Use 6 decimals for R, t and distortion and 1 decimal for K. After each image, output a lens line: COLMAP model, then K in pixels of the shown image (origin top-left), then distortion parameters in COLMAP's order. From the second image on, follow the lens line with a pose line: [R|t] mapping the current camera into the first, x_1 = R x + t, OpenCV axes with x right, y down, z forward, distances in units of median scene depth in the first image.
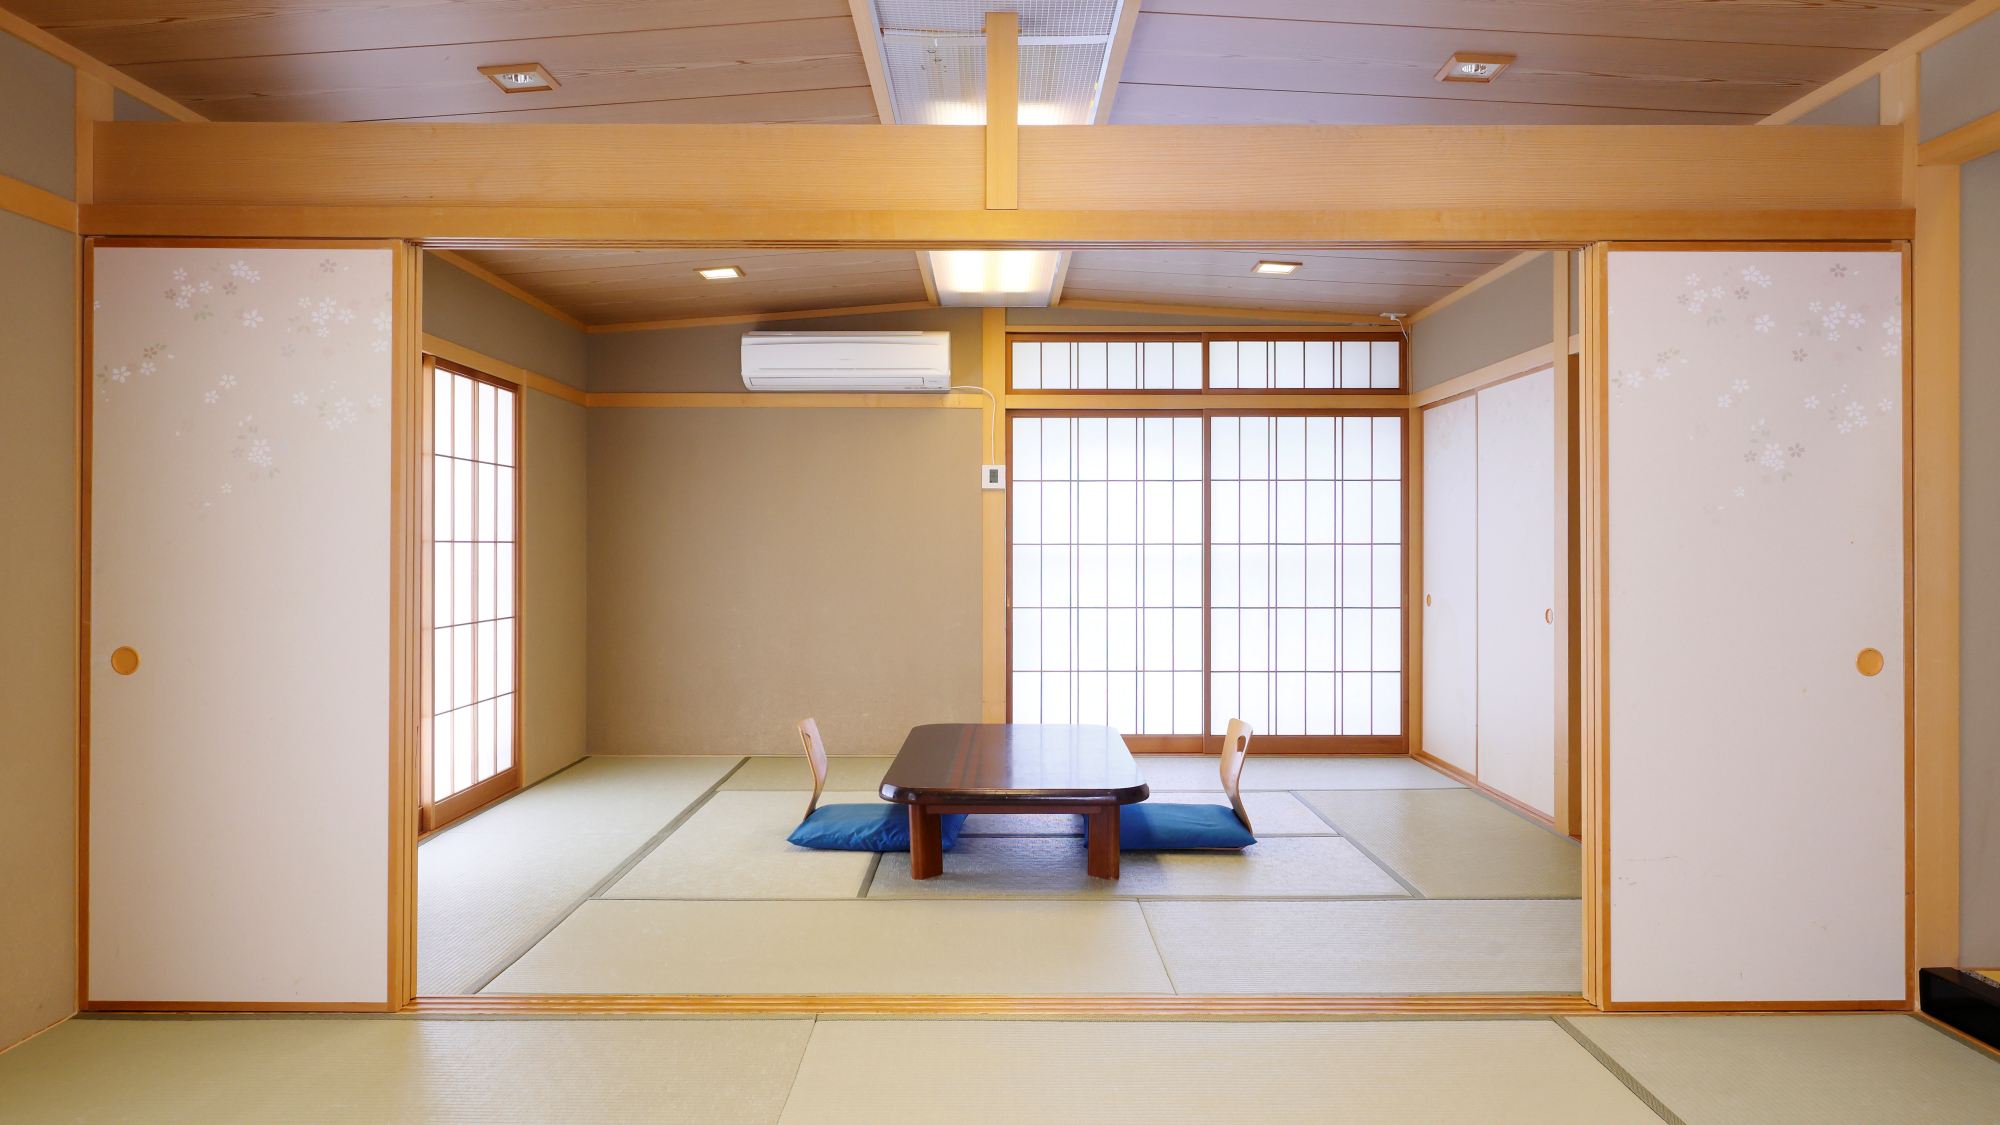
lens RADIAL K [[1245.5, 0, 998.4], [0, 1245.5, 553.2], [0, 0, 1]] dist [0.001103, -0.002779]
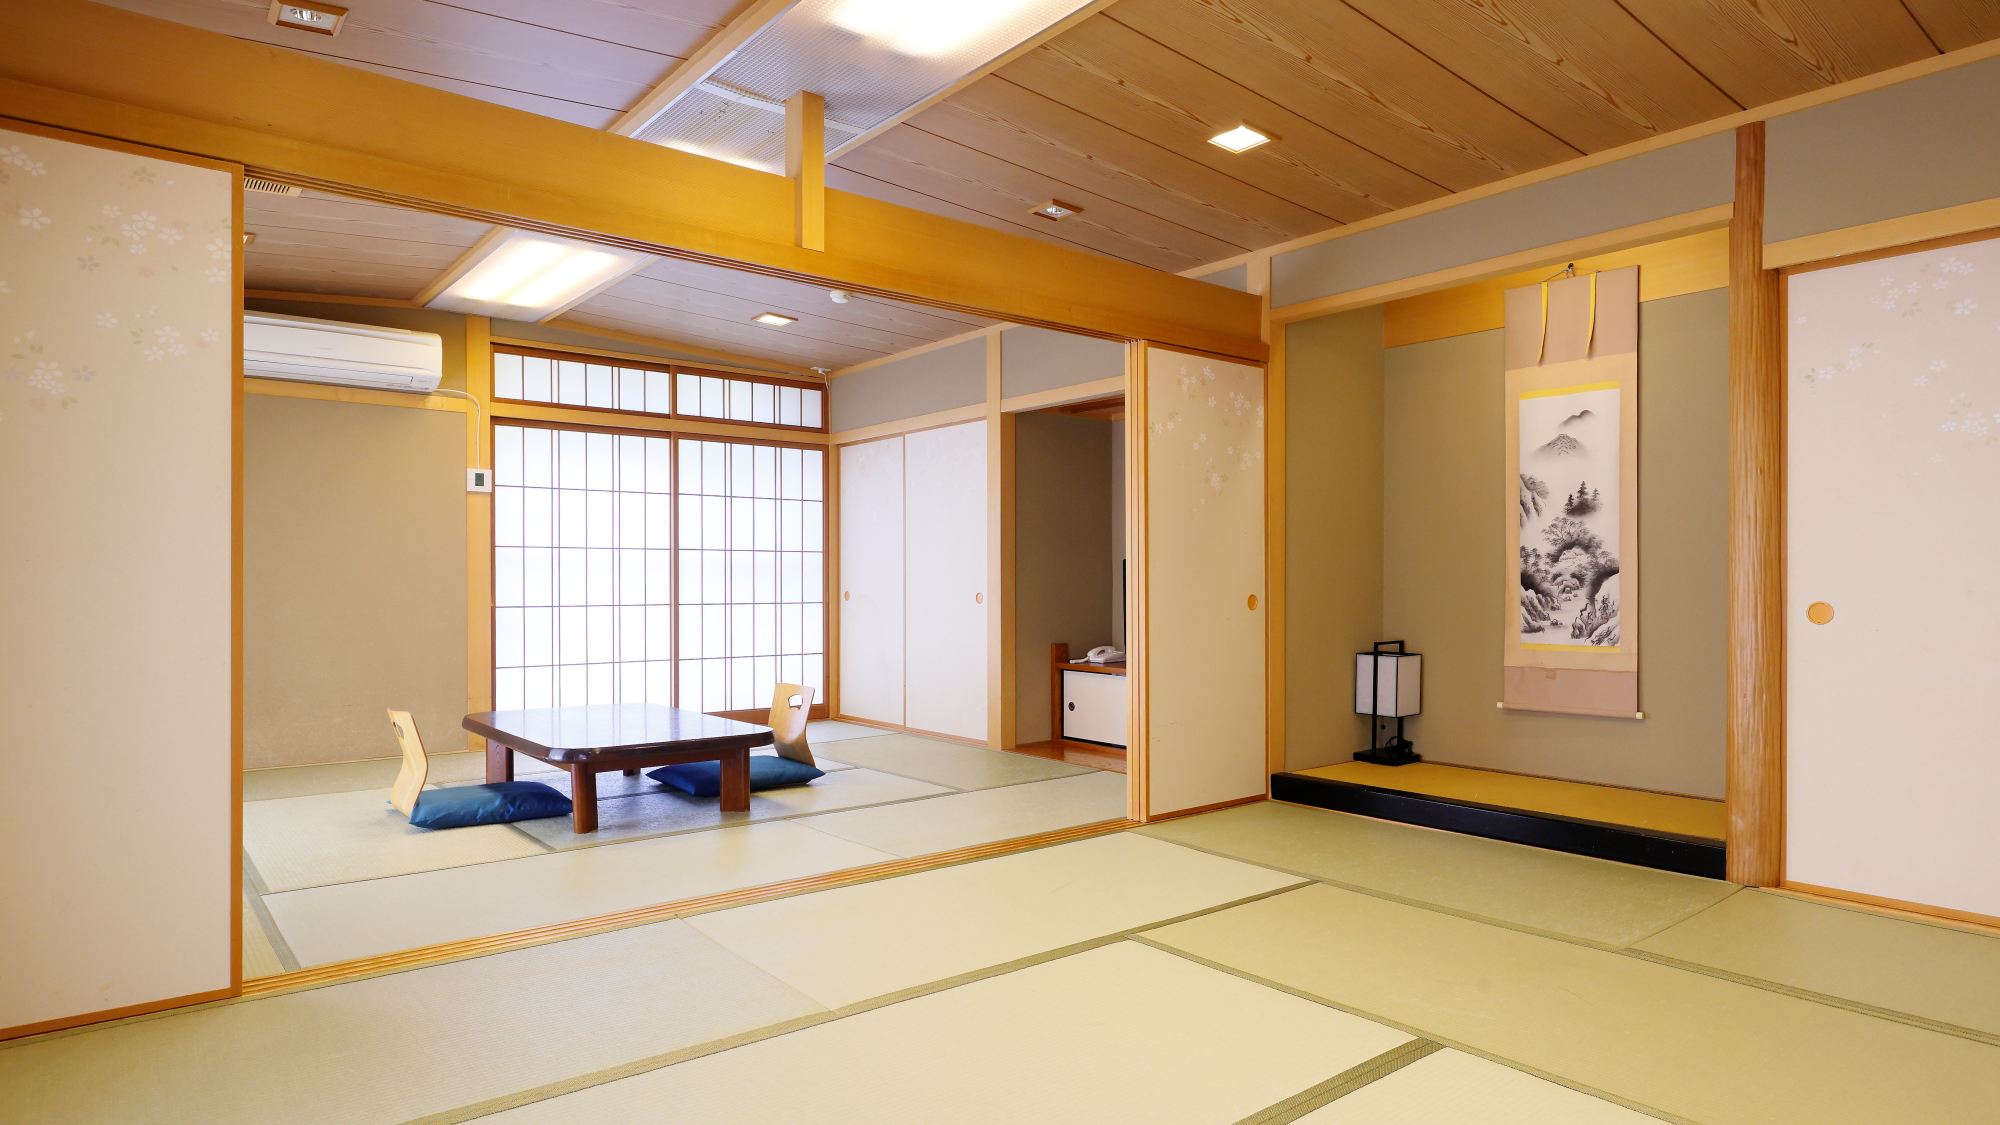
lens RADIAL K [[1128.4, 0, 1005.8], [0, 1128.4, 596.3], [0, 0, 1]] dist [0.005995, -0.003313]
pose [[0.779557, -0.008616, 0.626272, -0.251946], [0.004384, 0.999956, 0.008300, 0.029165], [-0.626316, -0.003725, 0.779561, -0.006942]]
